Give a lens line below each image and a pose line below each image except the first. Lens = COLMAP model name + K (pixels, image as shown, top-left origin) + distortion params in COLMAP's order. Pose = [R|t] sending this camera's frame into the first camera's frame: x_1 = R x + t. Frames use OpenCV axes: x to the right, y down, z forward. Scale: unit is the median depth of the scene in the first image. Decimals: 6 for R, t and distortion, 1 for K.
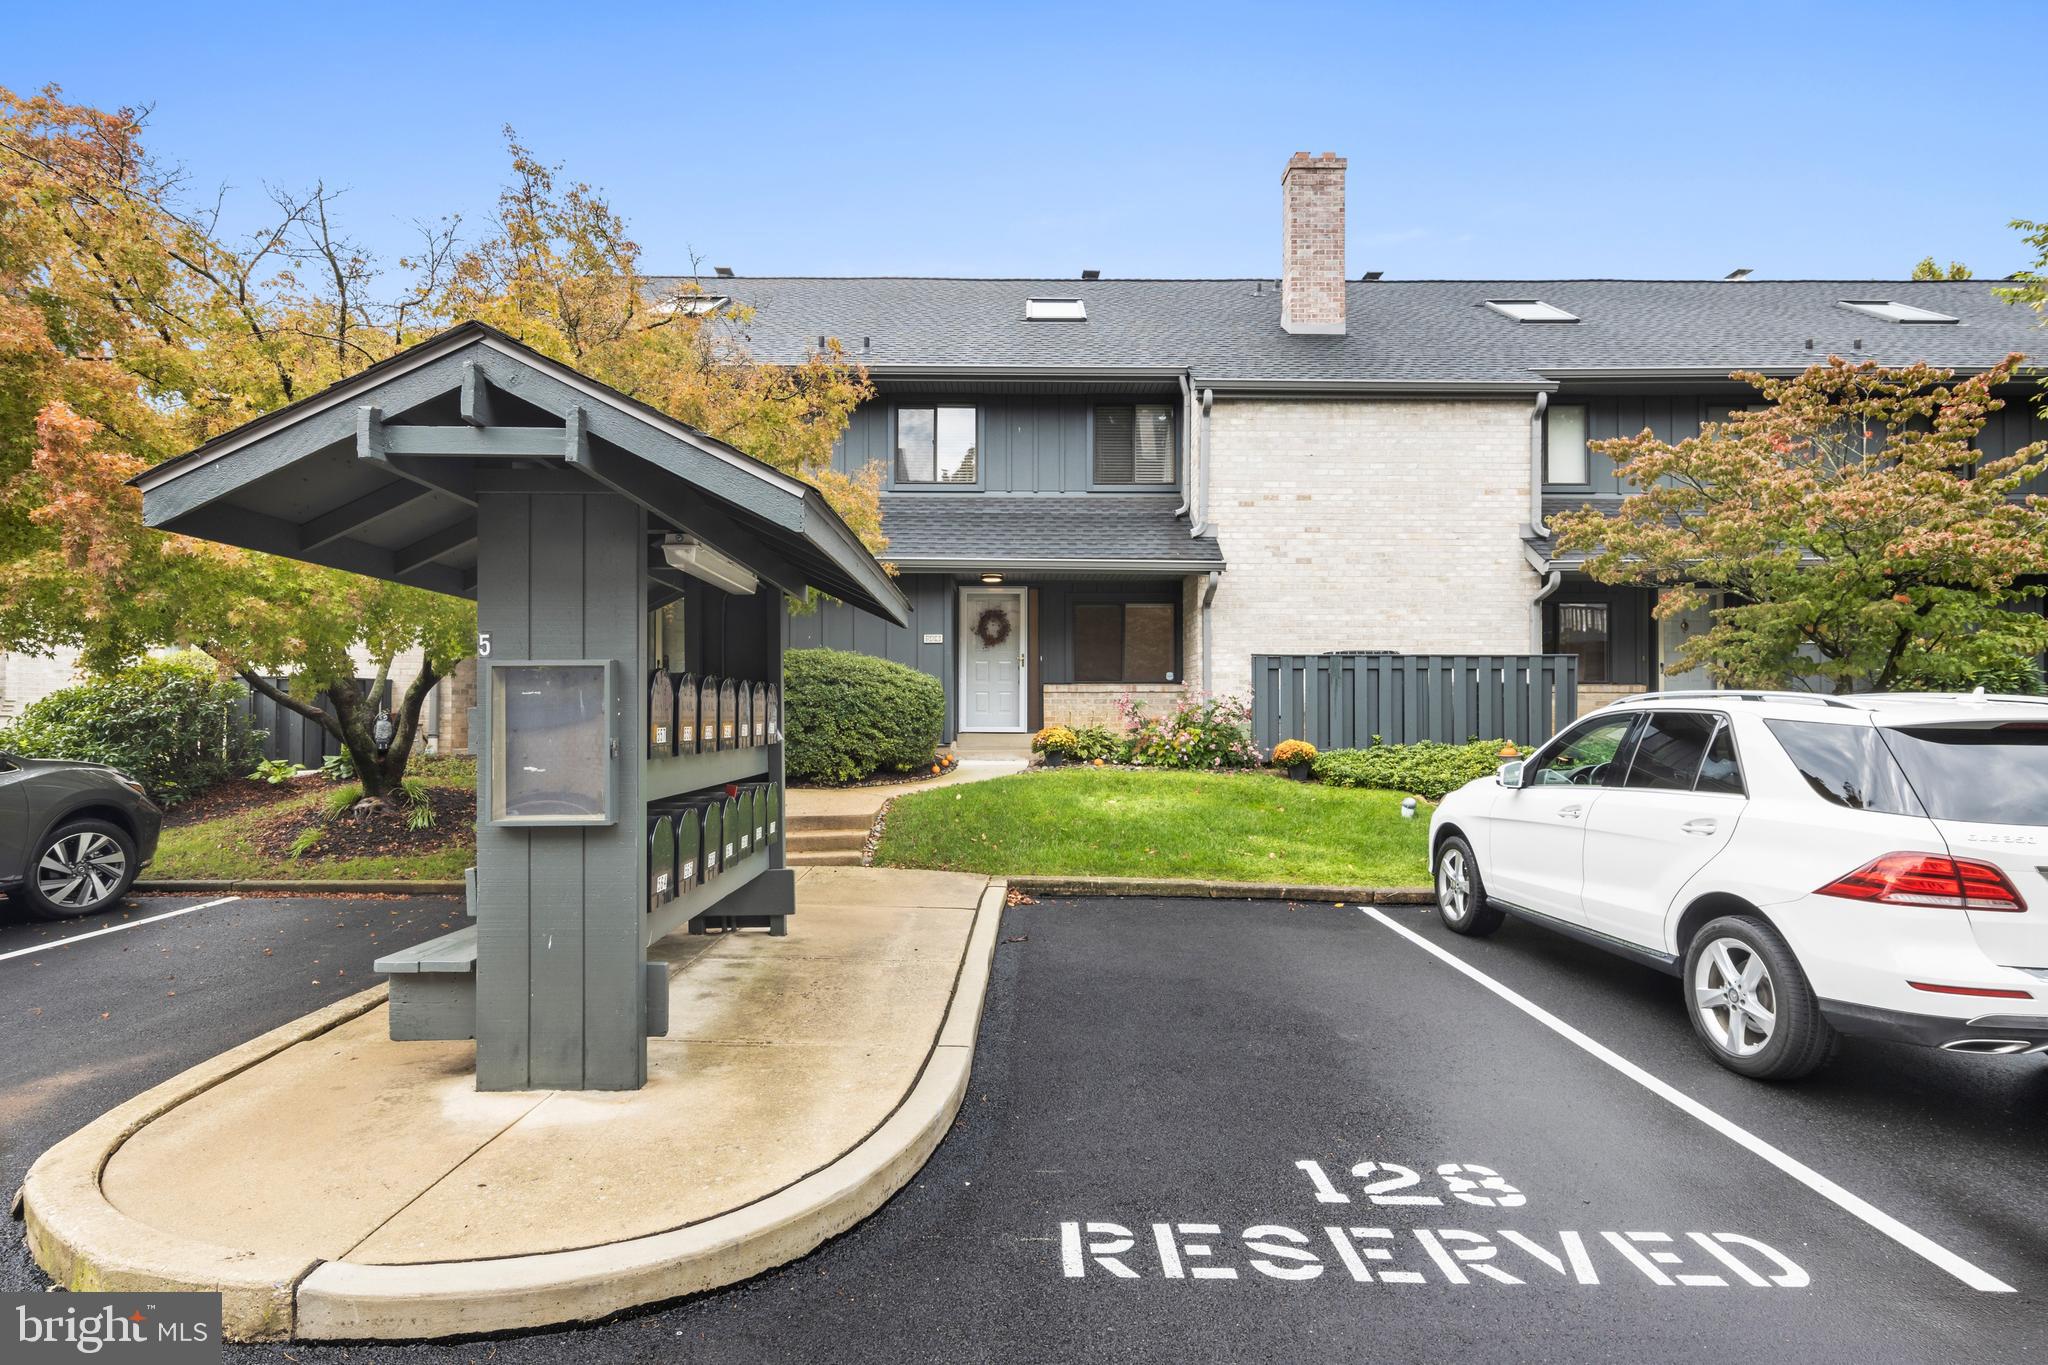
lens RADIAL K [[1042.7, 0, 1023.8], [0, 1042.7, 693.5], [0, 0, 1]] dist [0.007180, -0.002004]
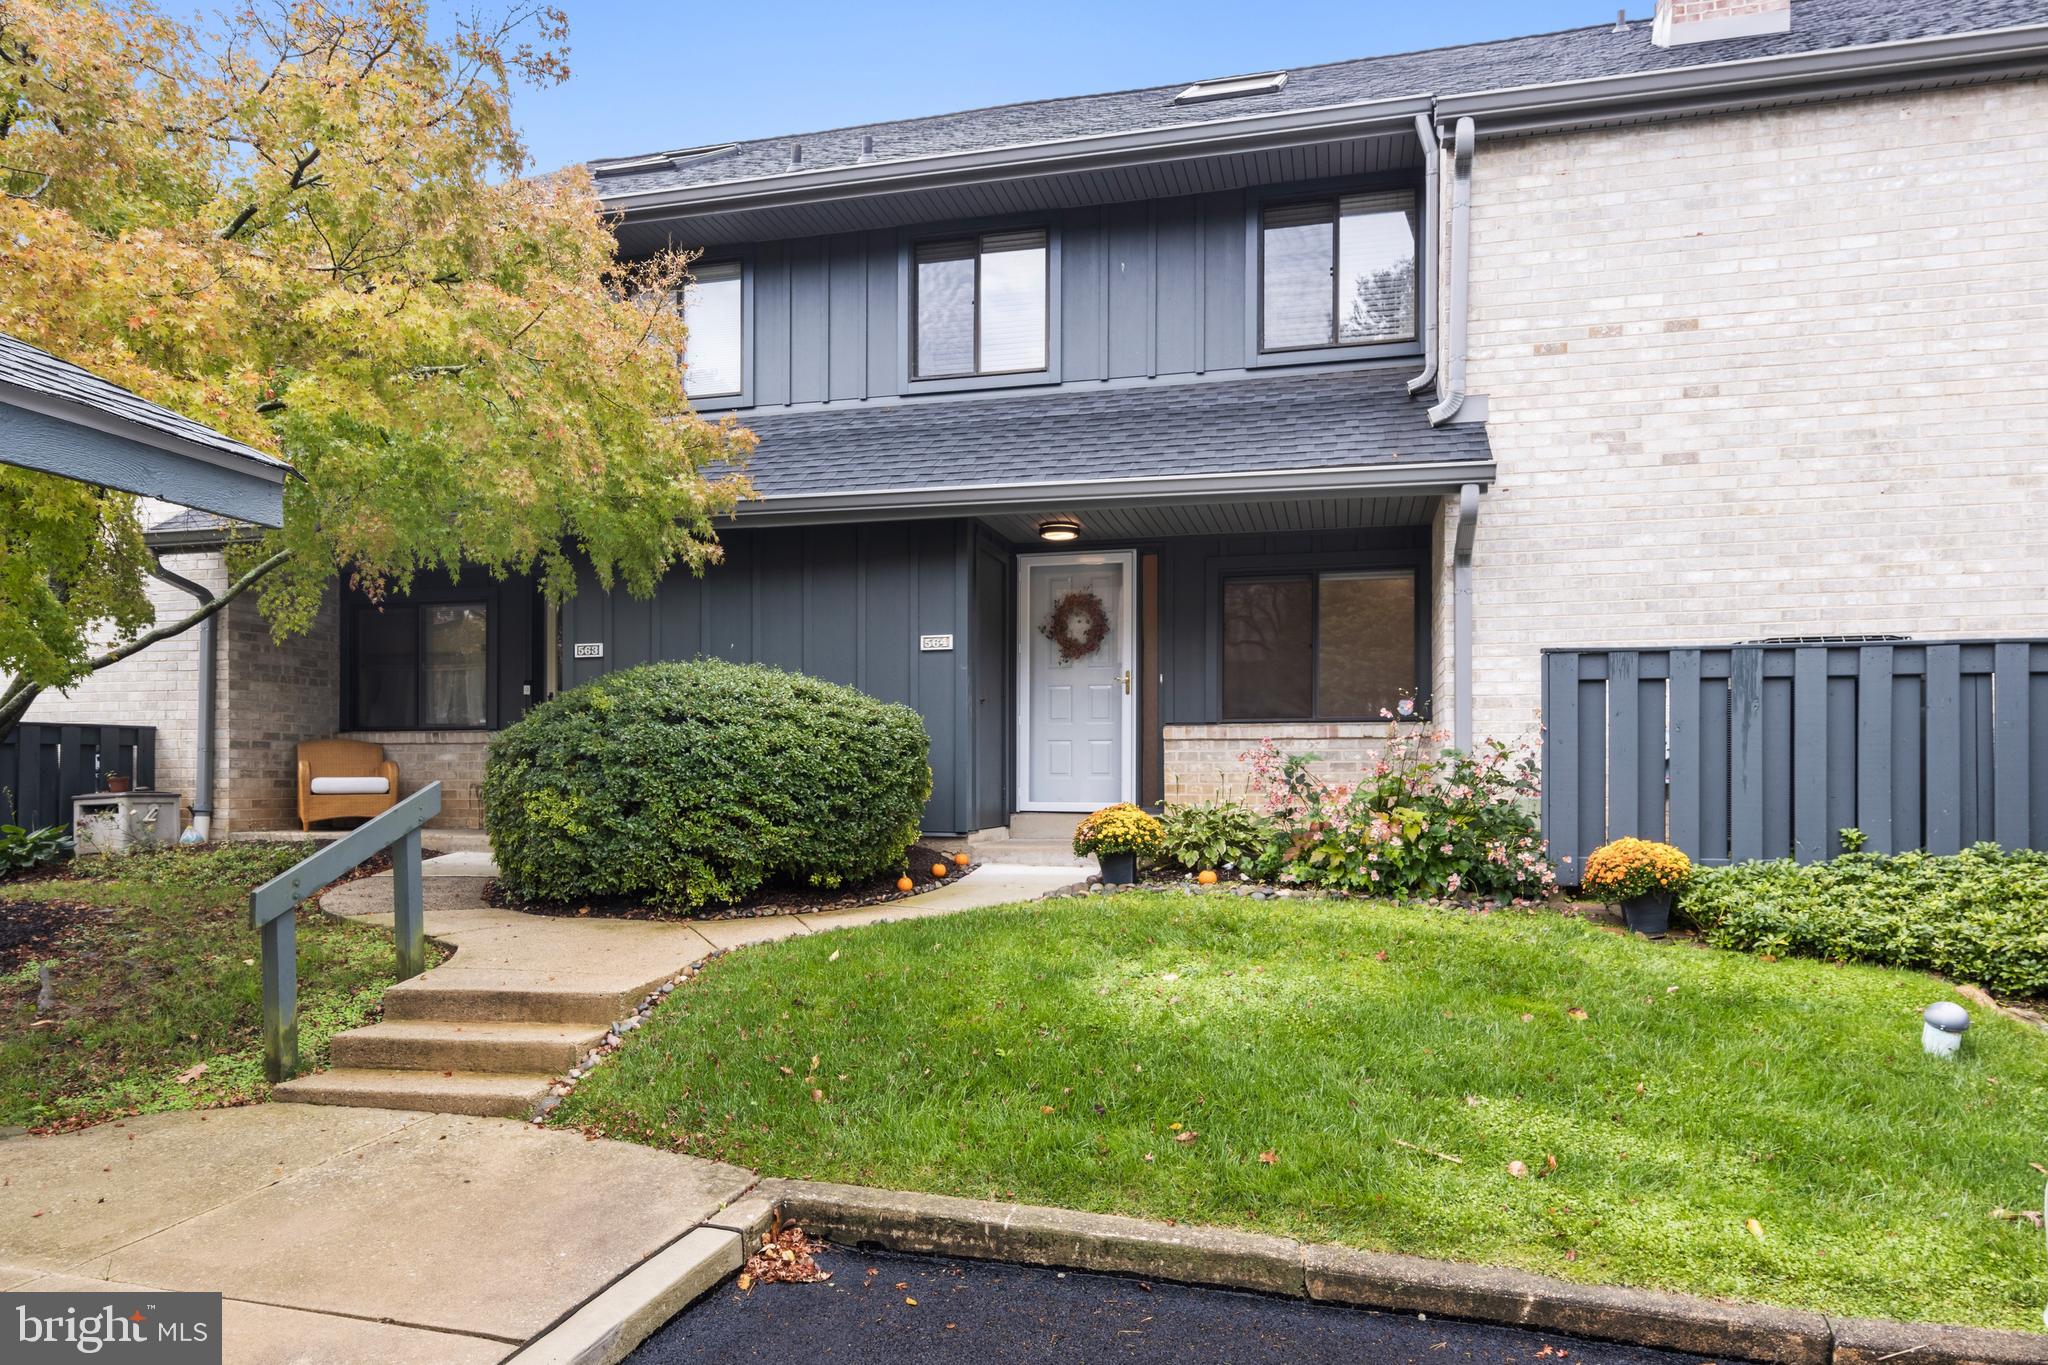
lens RADIAL K [[1250.2, 0, 1020.2], [0, 1250.2, 772.6], [0, 0, 1]] dist [0.001378, 0.003514]
pose [[0.965050, -0.000751, -0.262063, 0.137287], [0.004564, 0.999892, 0.013945, 0.007654], [0.262024, -0.014654, 0.964950, 0.396999]]
